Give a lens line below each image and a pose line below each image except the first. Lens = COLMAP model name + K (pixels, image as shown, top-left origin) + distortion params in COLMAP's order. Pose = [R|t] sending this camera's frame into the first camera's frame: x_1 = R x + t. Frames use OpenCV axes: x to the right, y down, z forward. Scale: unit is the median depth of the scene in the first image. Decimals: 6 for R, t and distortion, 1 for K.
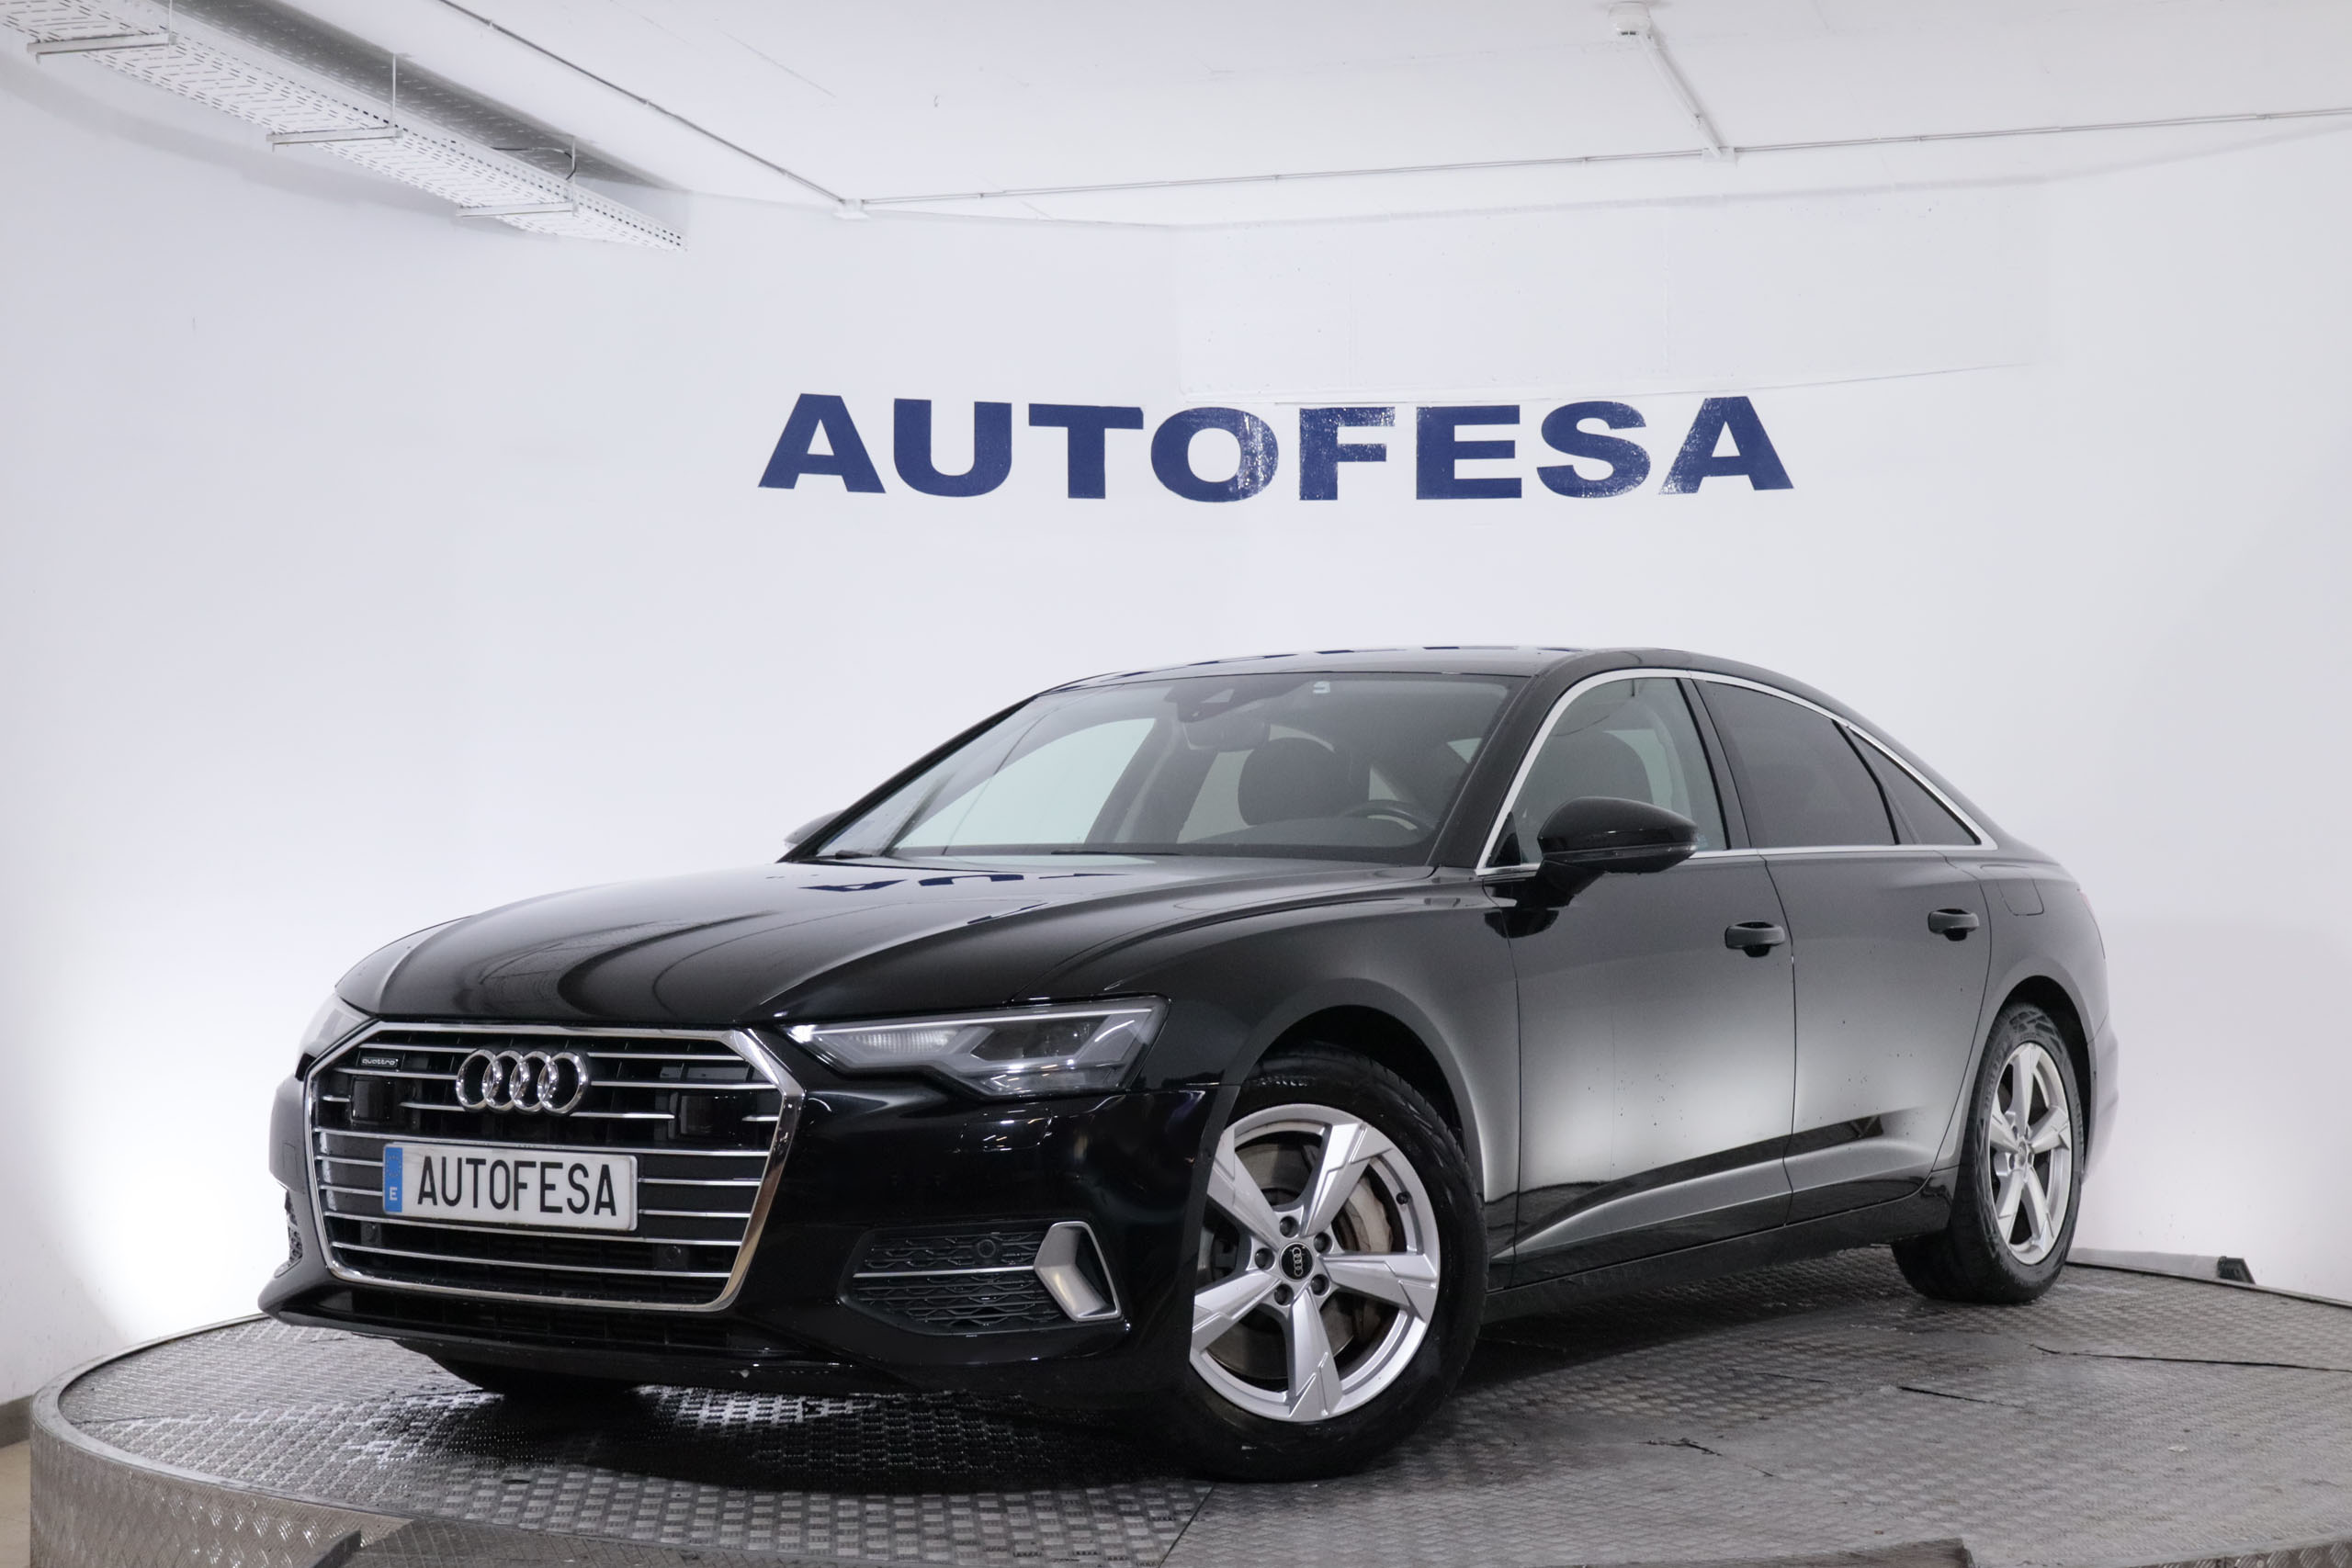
lens RADIAL K [[3656.0, 0, 1181.1], [0, 3656.0, 780.1], [0, 0, 1]] dist [0.017219, -0.013619]
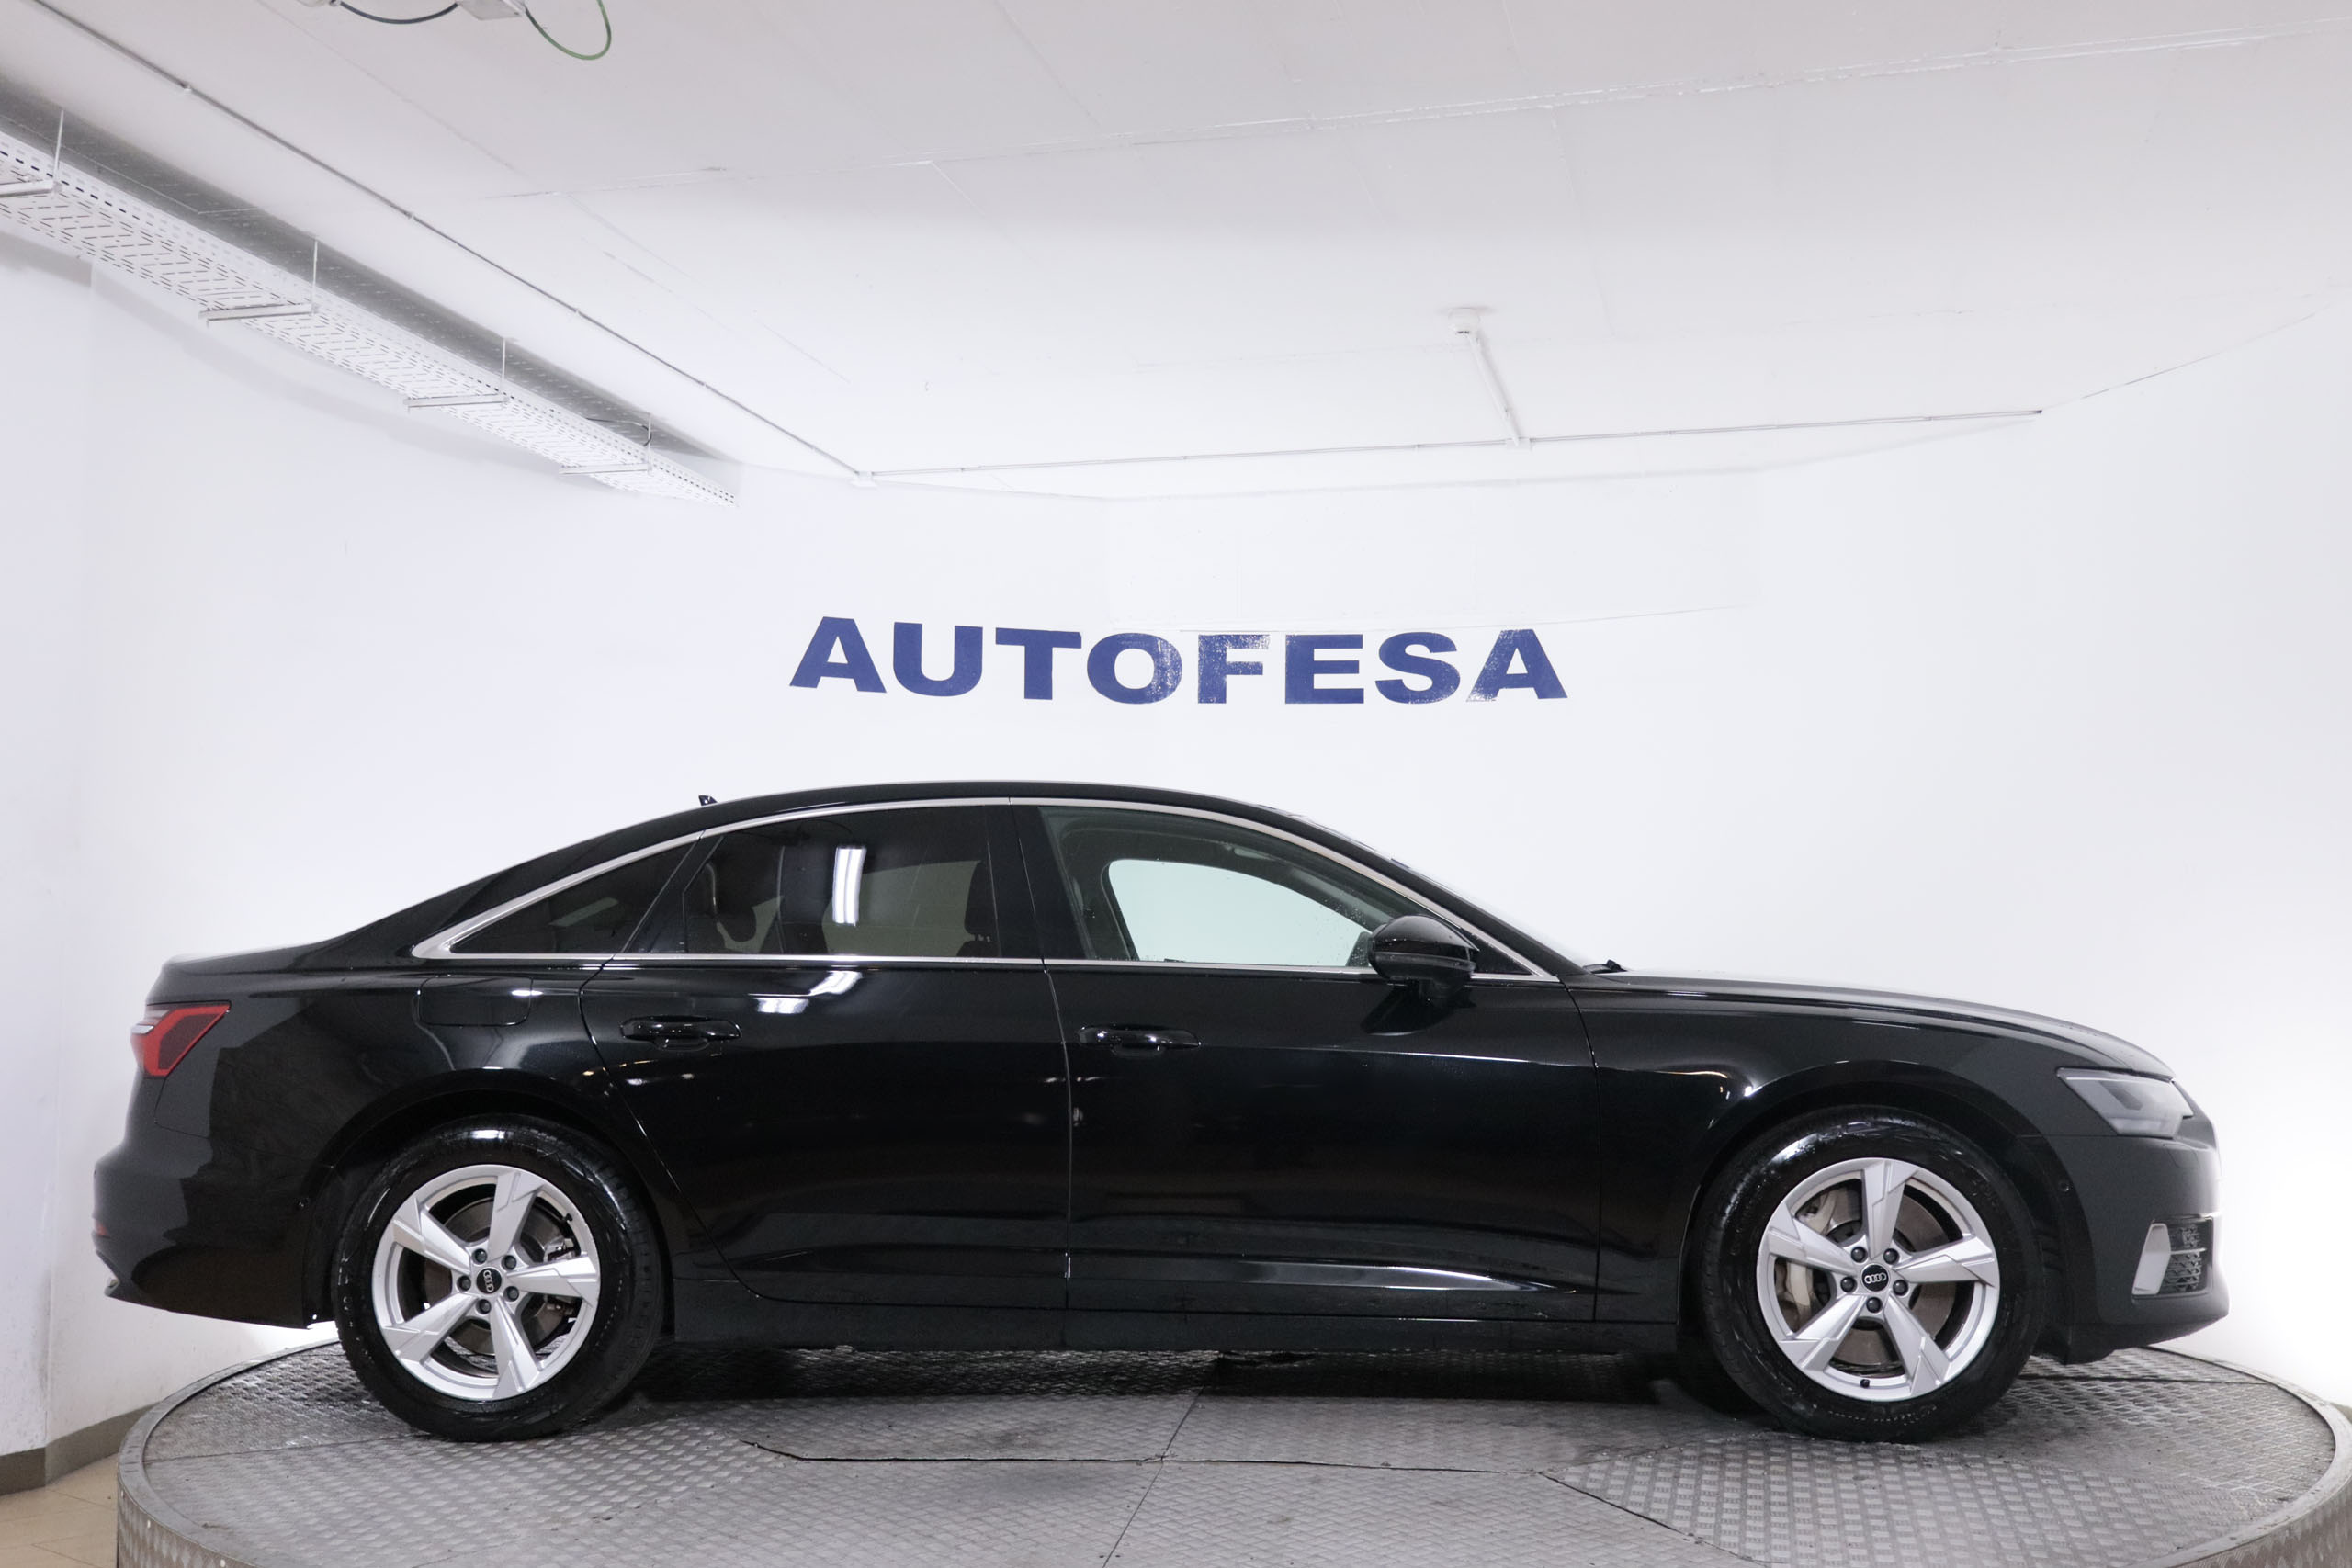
lens RADIAL K [[2430.5, 0, 1184.0], [0, 2430.5, 779.1], [0, 0, 1]] dist [0.010036, 0.010821]
pose [[0.999322, 0.011661, 0.034935, -0.003500], [-0.009586, 0.998212, -0.058995, 0.003677], [-0.035561, 0.058620, 0.997647, 0.119336]]
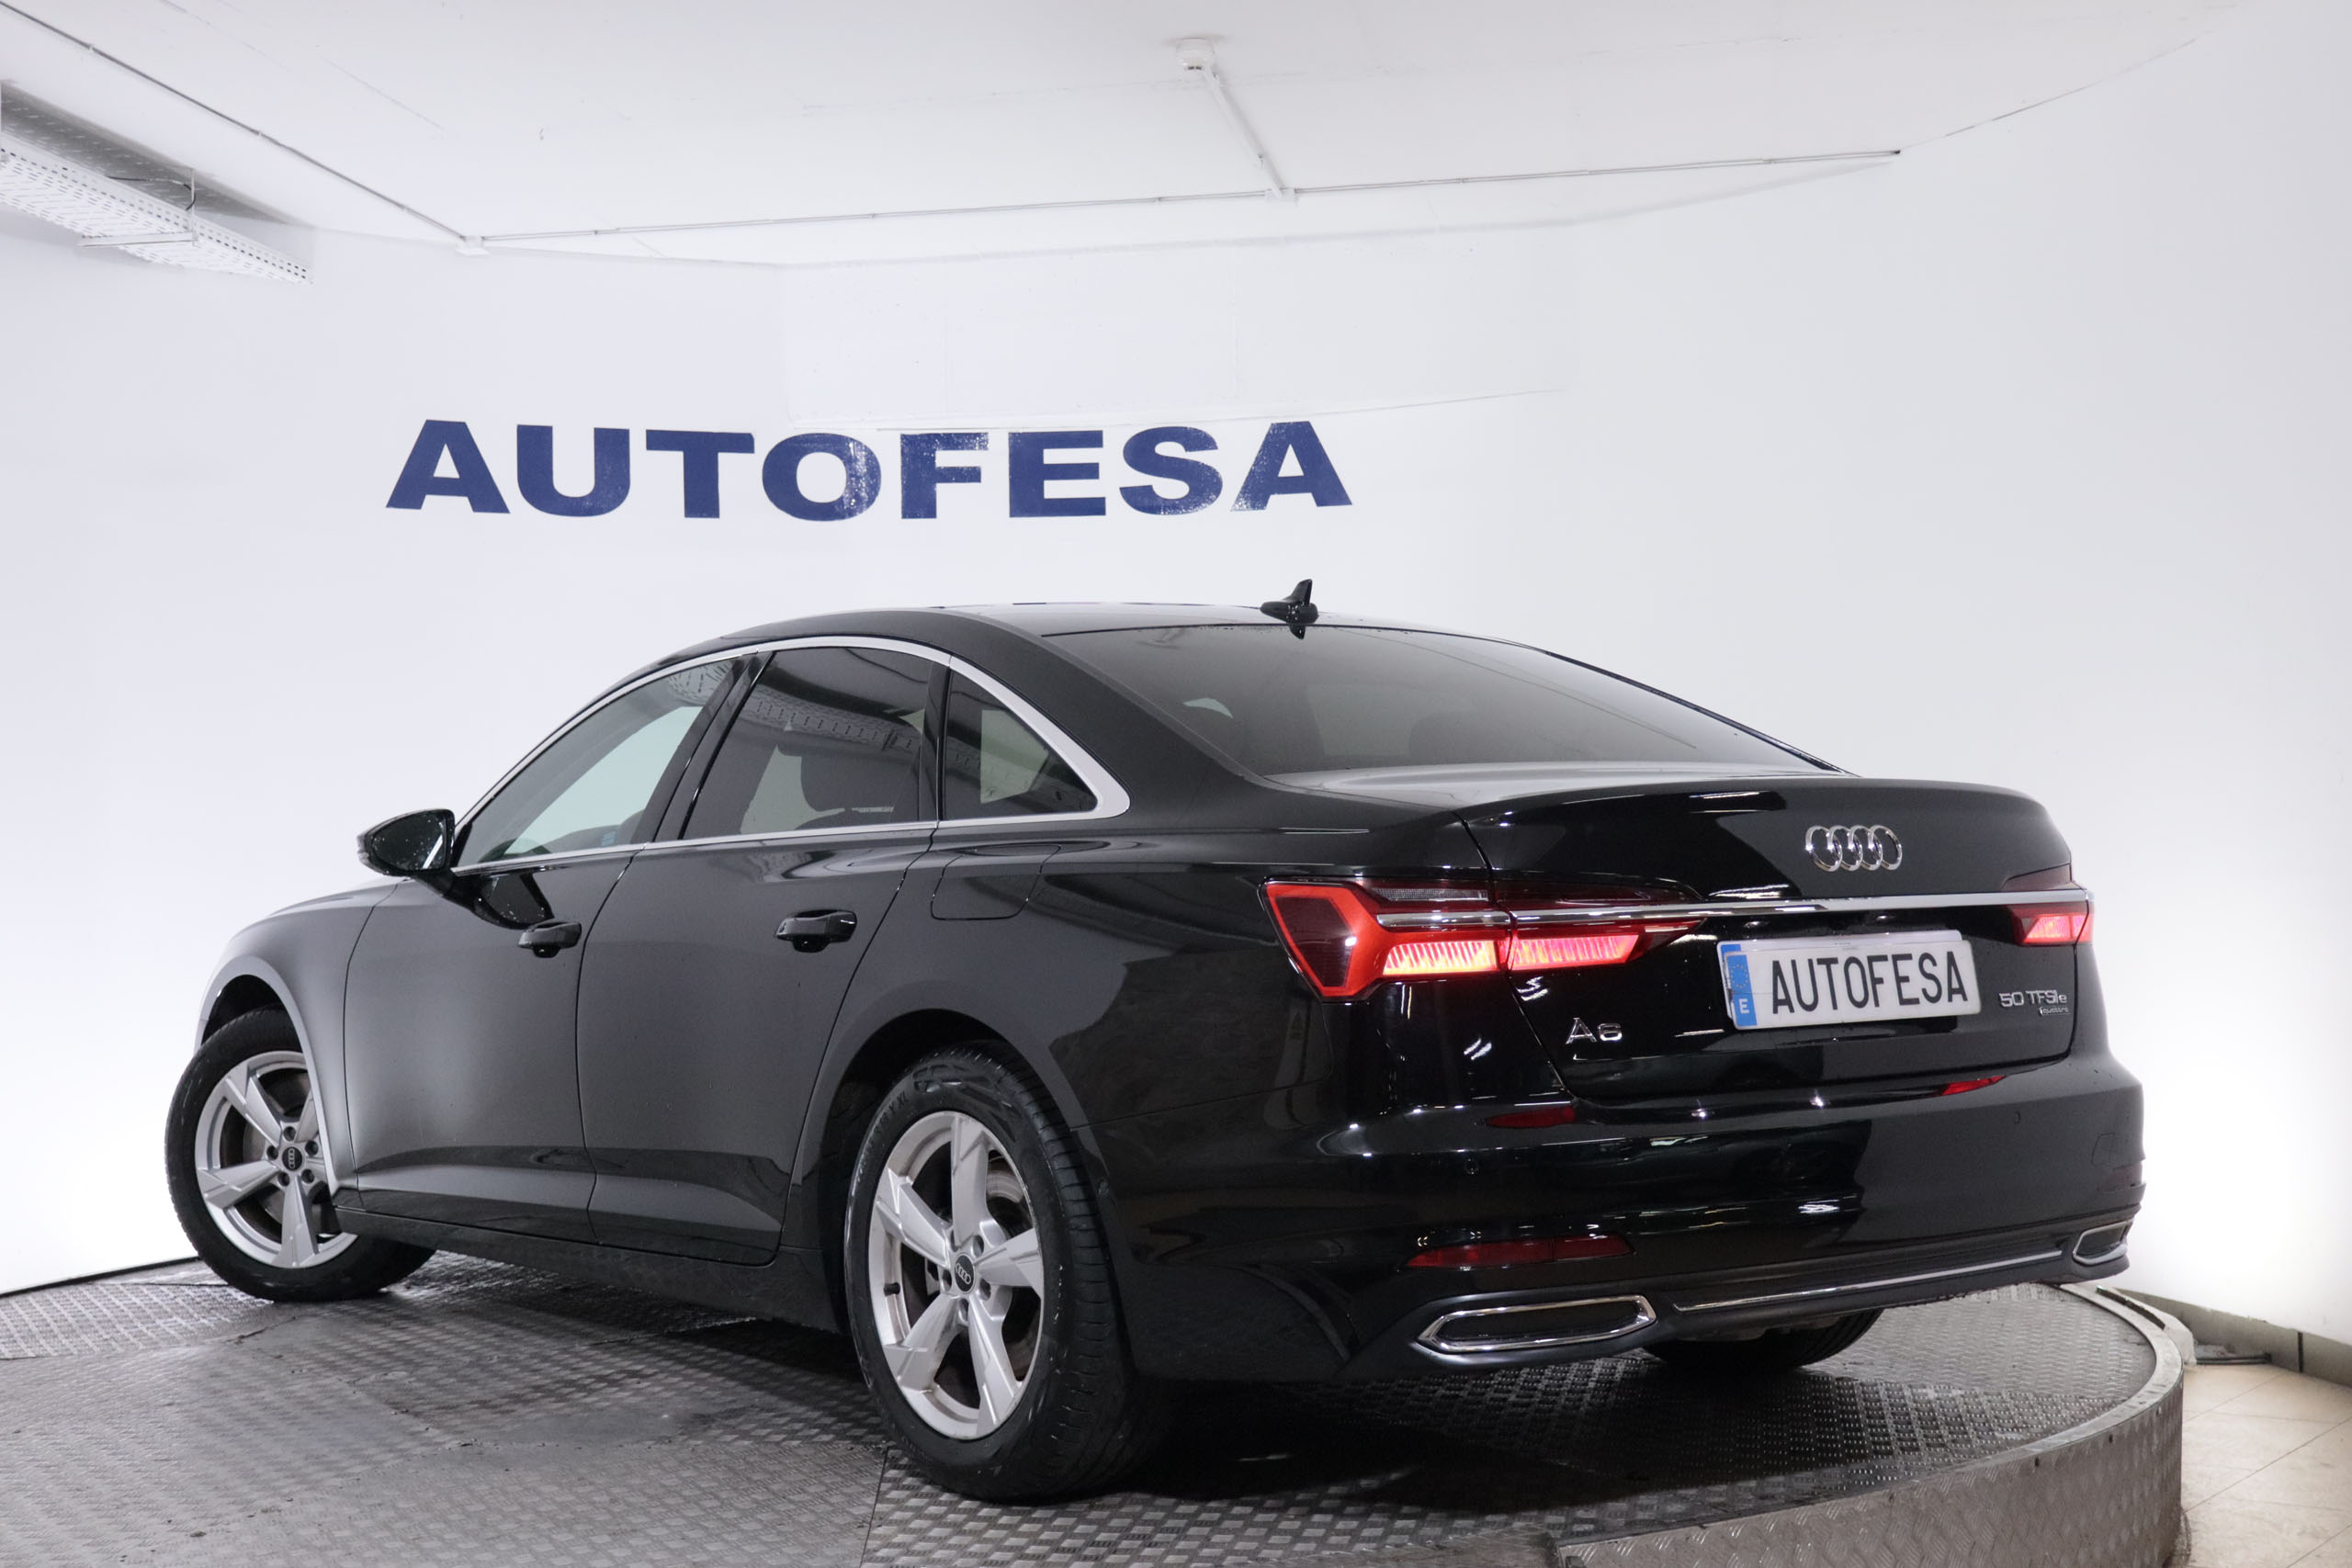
lens RADIAL K [[3139.3, 0, 1179.5], [0, 3139.3, 787.2], [0, 0, 1]] dist [0.009867, 0.048173]
pose [[0.993817, -0.014906, 0.110029, 0.011027], [0.014878, 0.999889, 0.001077, 0.003107], [-0.110033, 0.000567, 0.993928, 0.070097]]
